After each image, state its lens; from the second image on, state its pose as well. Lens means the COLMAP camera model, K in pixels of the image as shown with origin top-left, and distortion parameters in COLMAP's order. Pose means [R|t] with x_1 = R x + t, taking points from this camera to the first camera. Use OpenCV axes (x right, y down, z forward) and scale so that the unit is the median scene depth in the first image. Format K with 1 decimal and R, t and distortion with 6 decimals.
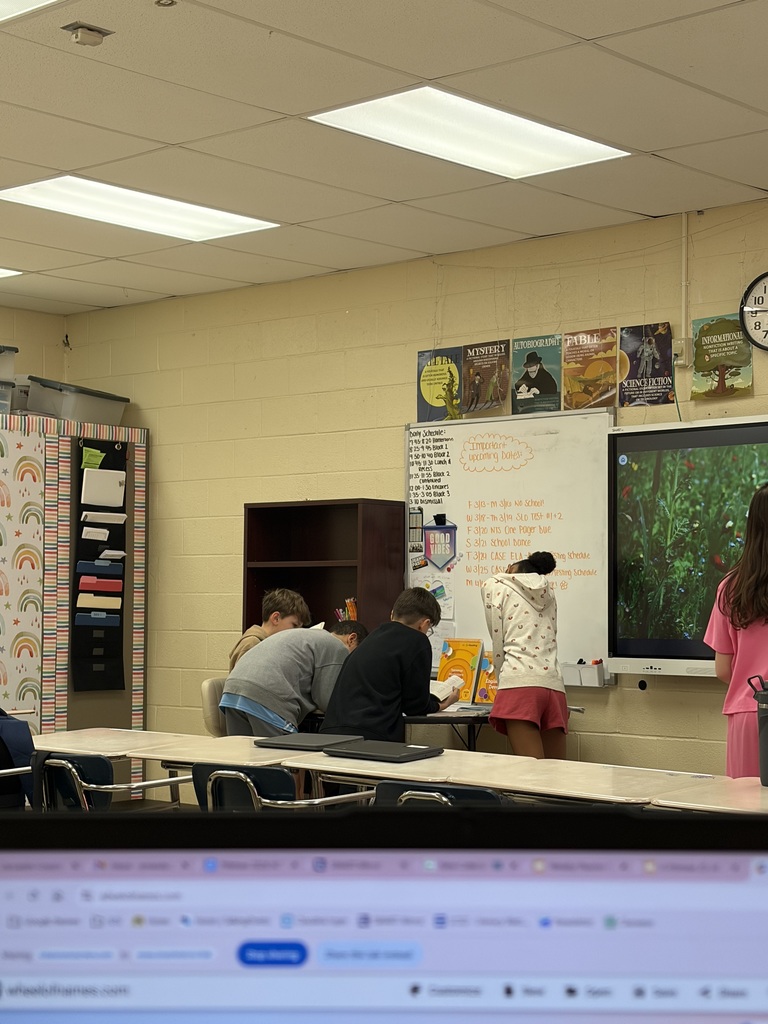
lens RADIAL K [[1786.7, 0, 431.3], [0, 1786.7, 521.0], [0, 0, 1]] dist [0.305760, 0.000000]
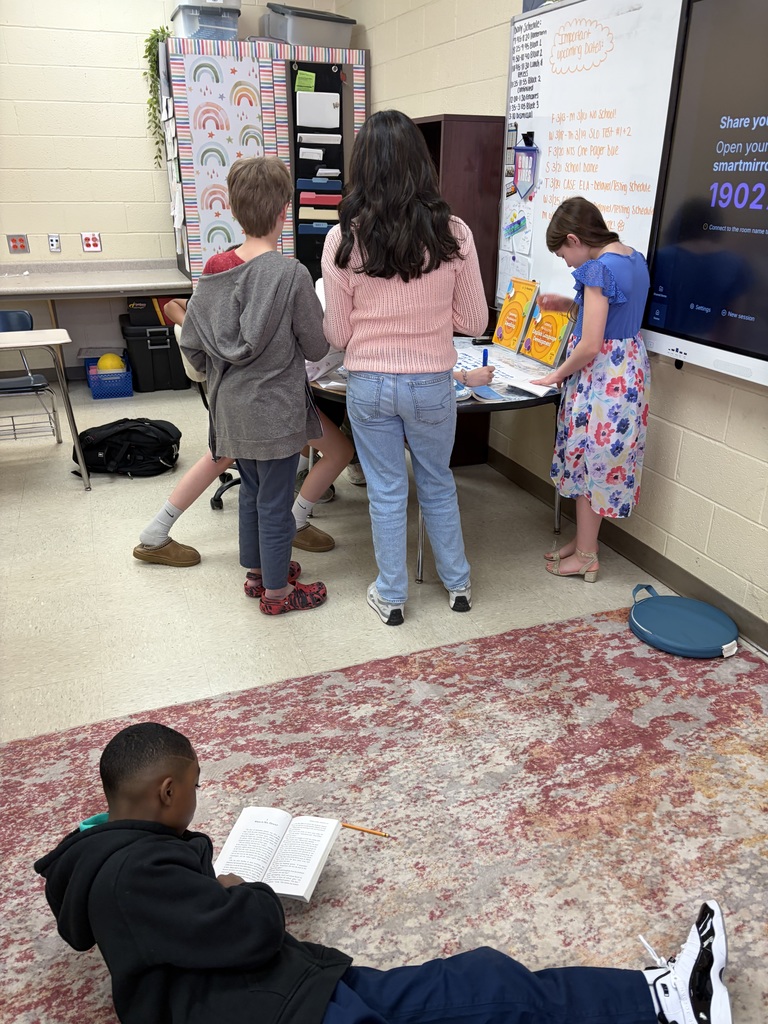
lens RADIAL K [[773.7, 0, 395.4], [0, 773.7, 532.6], [0, 0, 1]] dist [0.048338, -0.046037]
pose [[0.880102, 0.201582, -0.429867, 0.156600], [0.017467, 0.891033, 0.453602, -0.003366], [0.474463, -0.406725, 0.780679, 0.569509]]
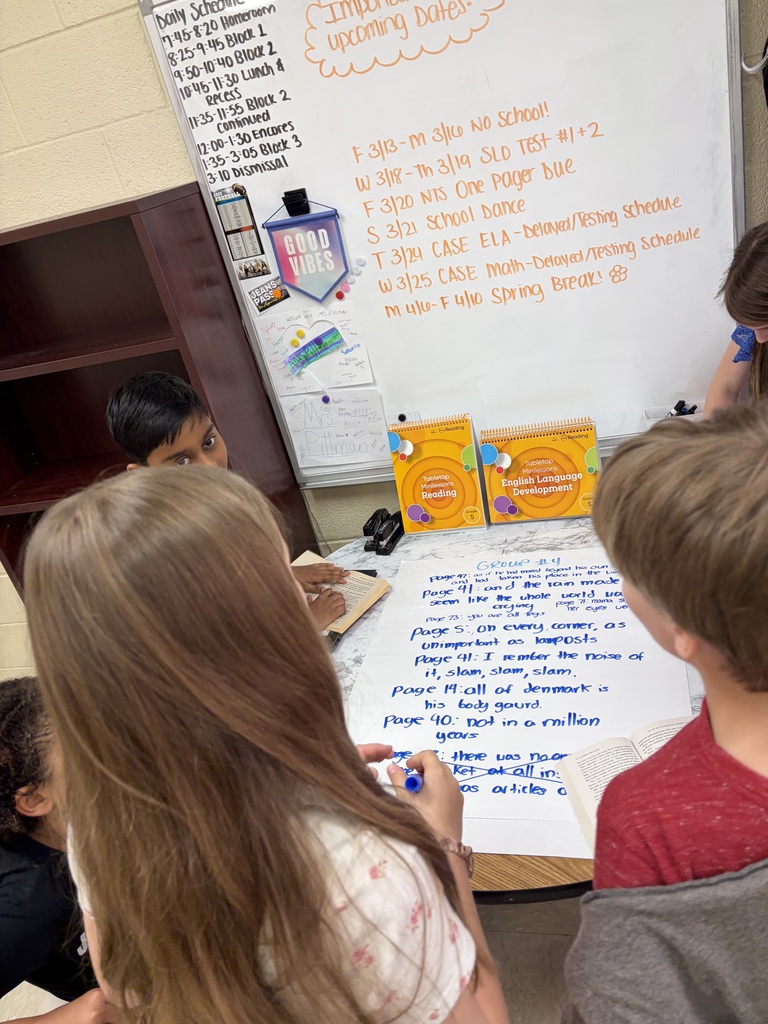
lens RADIAL K [[773.7, 0, 396.8], [0, 773.7, 505.9], [0, 0, 1]] dist [0.048338, -0.046037]
pose [[0.850670, -0.403193, 0.337336, -0.078225], [0.211116, 0.849682, 0.483188, -0.027575], [-0.481446, -0.339816, 0.807920, 0.775068]]
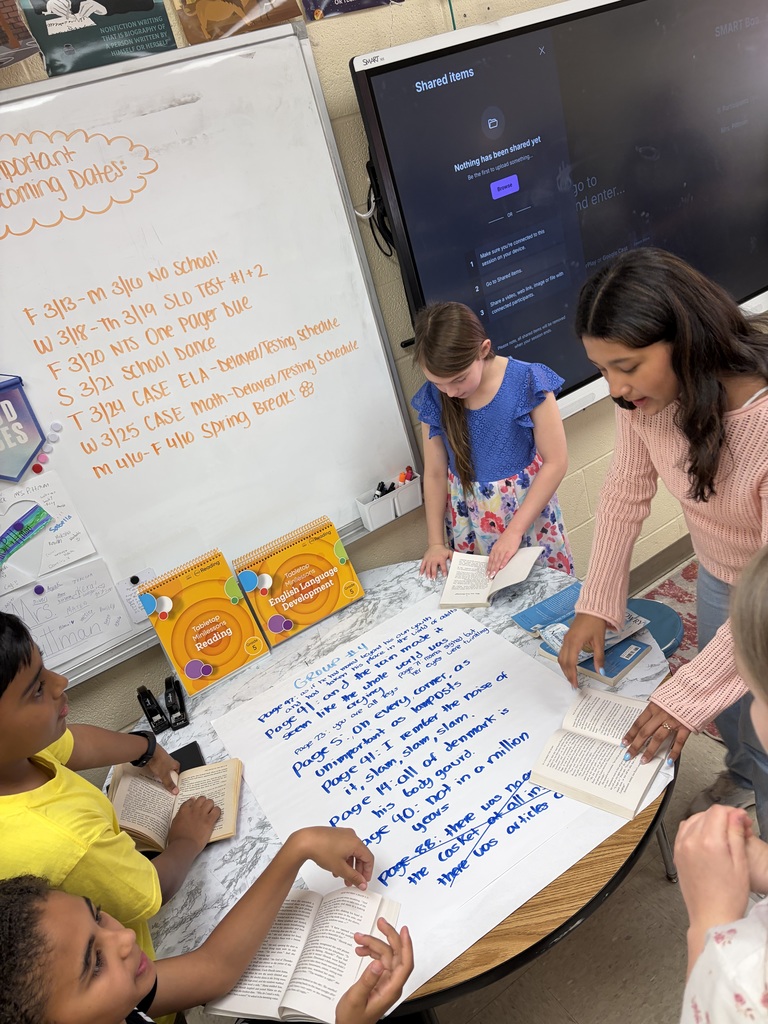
lens RADIAL K [[773.7, 0, 393.3], [0, 773.7, 512.6], [0, 0, 1]] dist [0.048338, -0.046037]
pose [[0.283992, -0.502138, 0.816827, -0.134920], [0.217338, 0.863441, 0.455230, -0.035396], [-0.933870, 0.048246, 0.354344, 0.831585]]
